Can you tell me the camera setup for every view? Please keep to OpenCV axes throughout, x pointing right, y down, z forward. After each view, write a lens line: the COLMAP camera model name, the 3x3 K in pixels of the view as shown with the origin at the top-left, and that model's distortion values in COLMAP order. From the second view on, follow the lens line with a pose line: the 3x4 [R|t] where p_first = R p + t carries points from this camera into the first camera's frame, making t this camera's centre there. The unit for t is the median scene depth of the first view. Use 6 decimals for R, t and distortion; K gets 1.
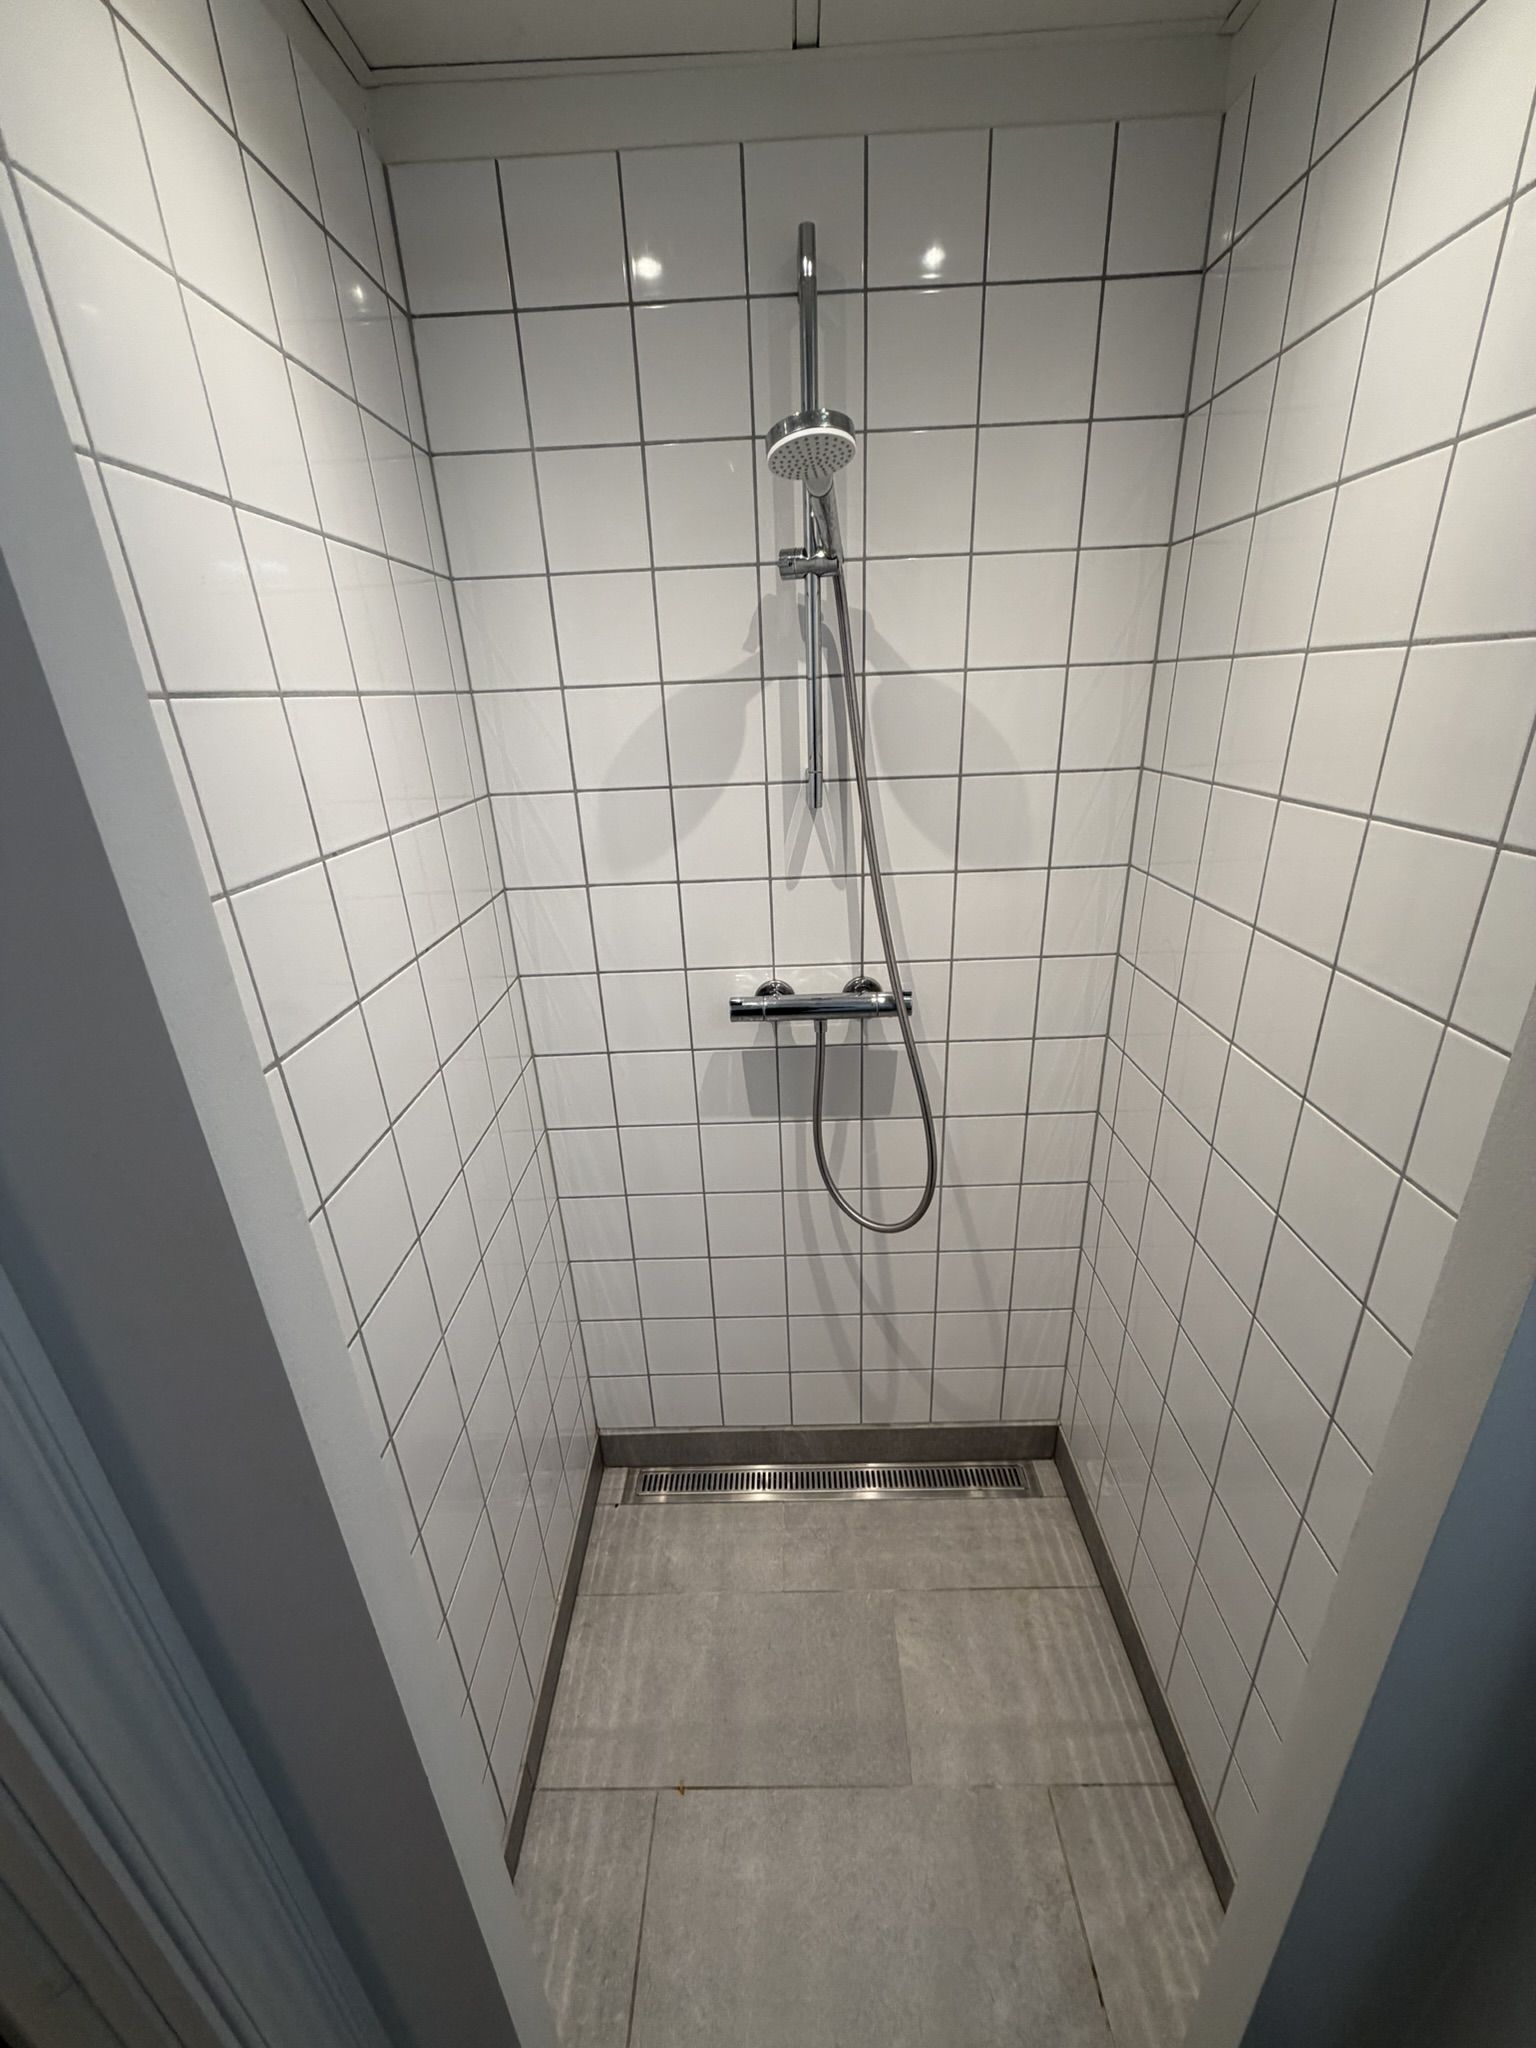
lens RADIAL K [[815.6, 0, 767.9], [0, 815.6, 1021.9], [0, 0, 1]] dist [0.006773, -0.000076]
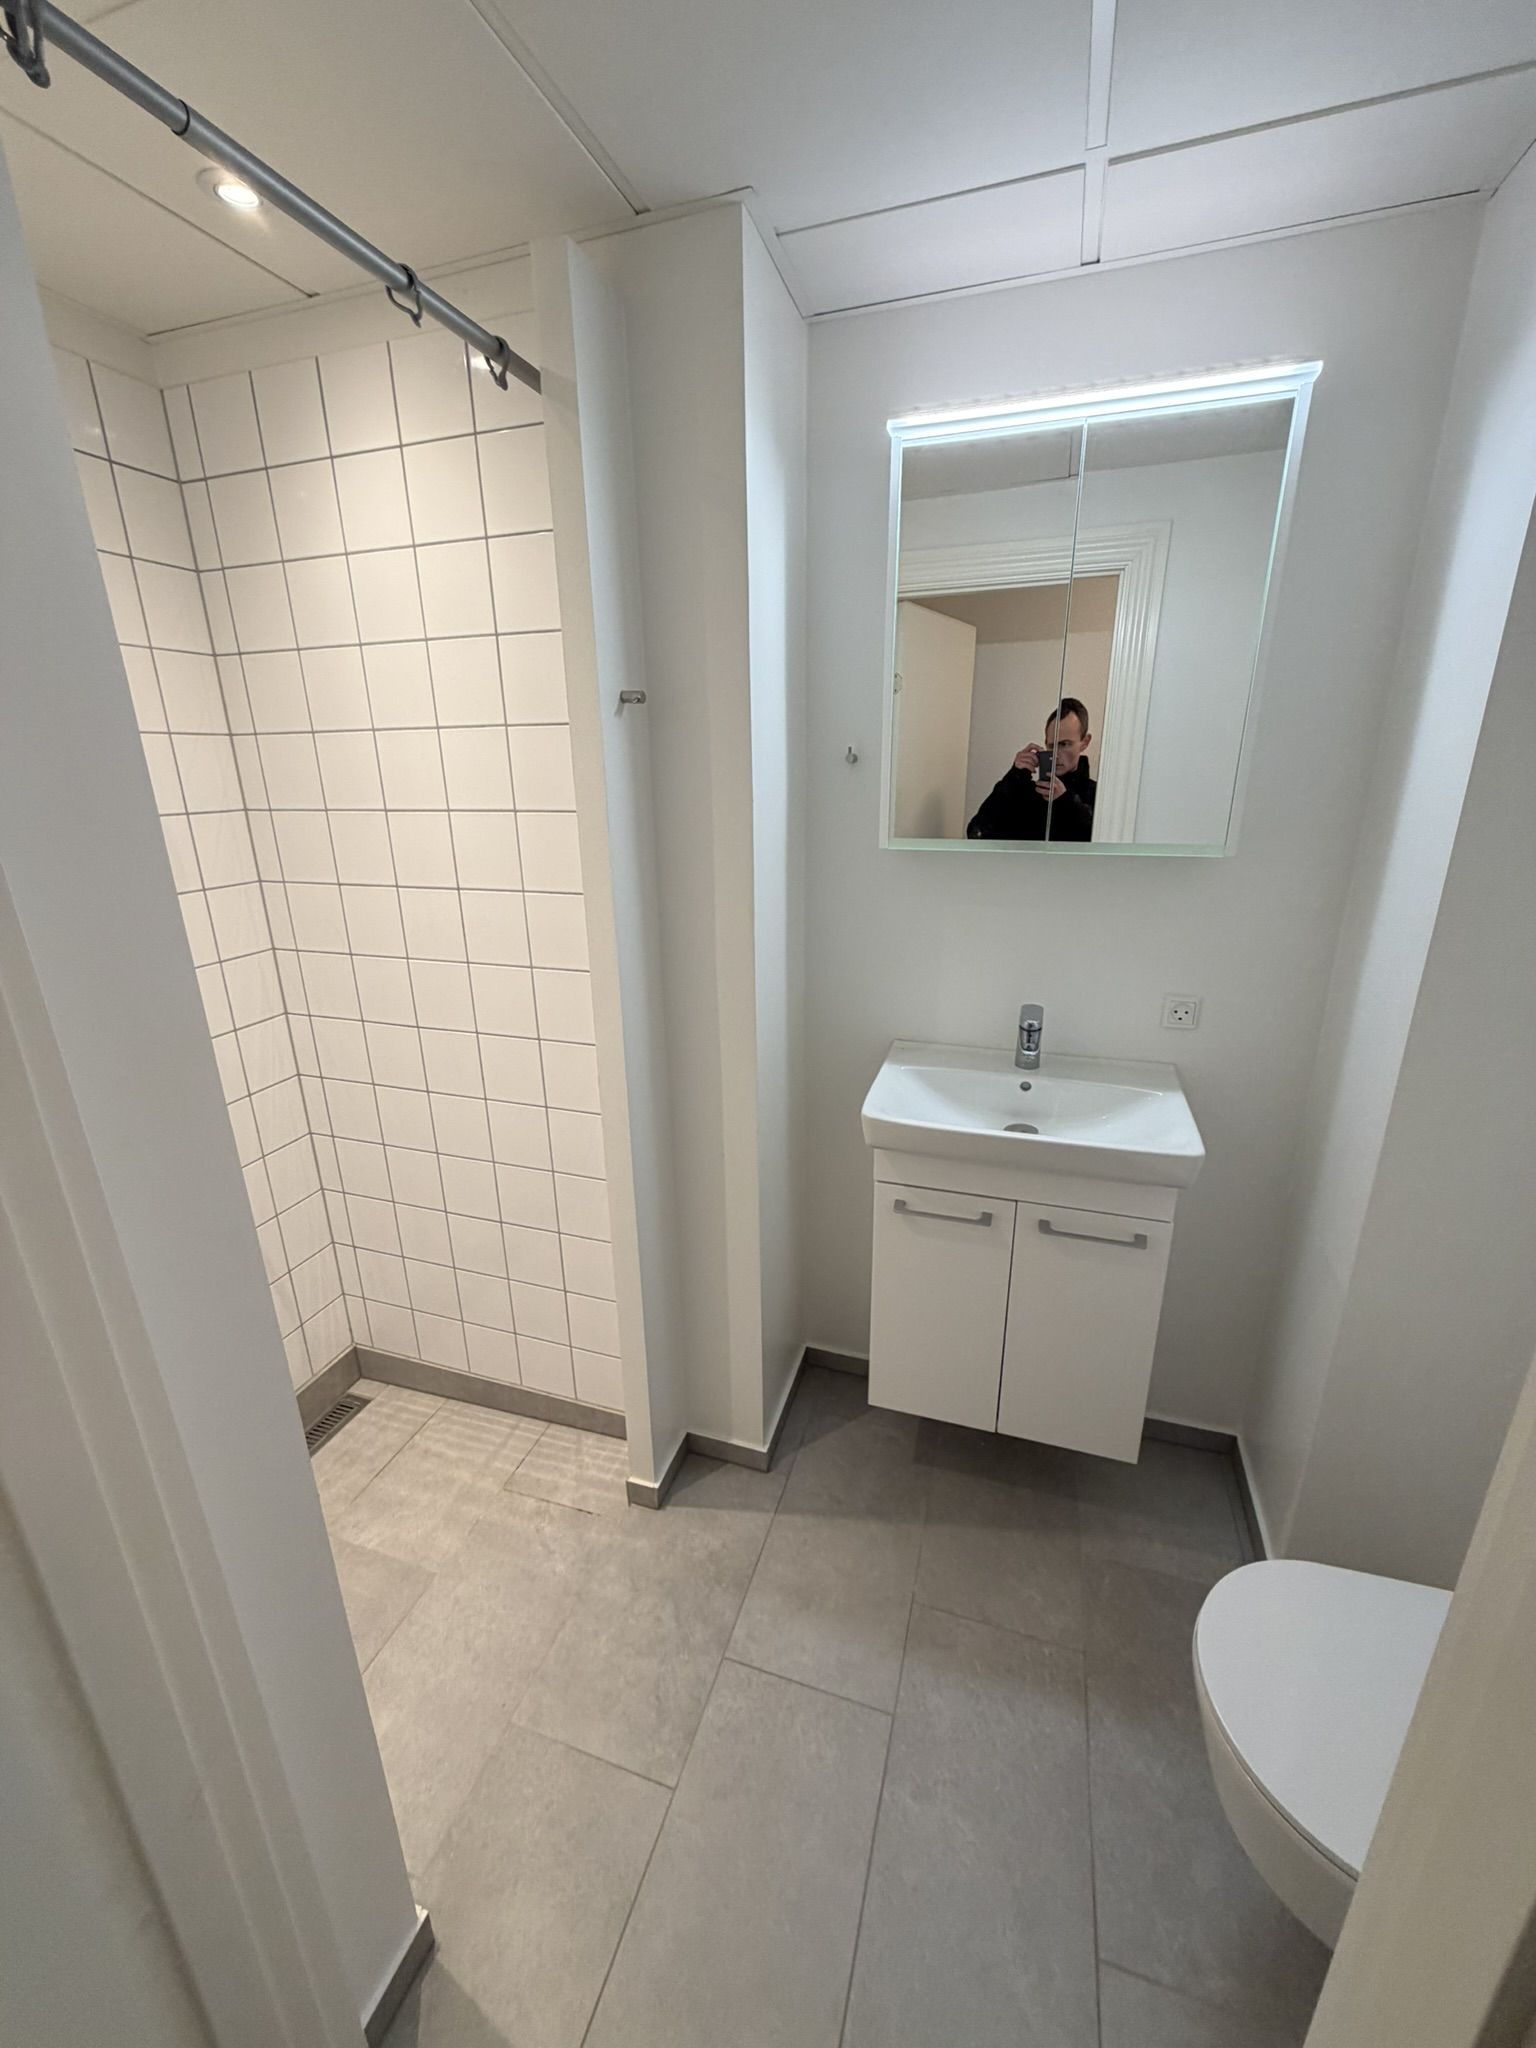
lens RADIAL K [[815.6, 0, 768.5], [0, 815.6, 1023.2], [0, 0, 1]] dist [0.006773, -0.000076]
pose [[0.310539, -0.258317, 0.914788, -0.564564], [0.359281, 0.922874, 0.138637, 0.133862], [-0.880047, 0.285614, 0.379397, -0.173118]]
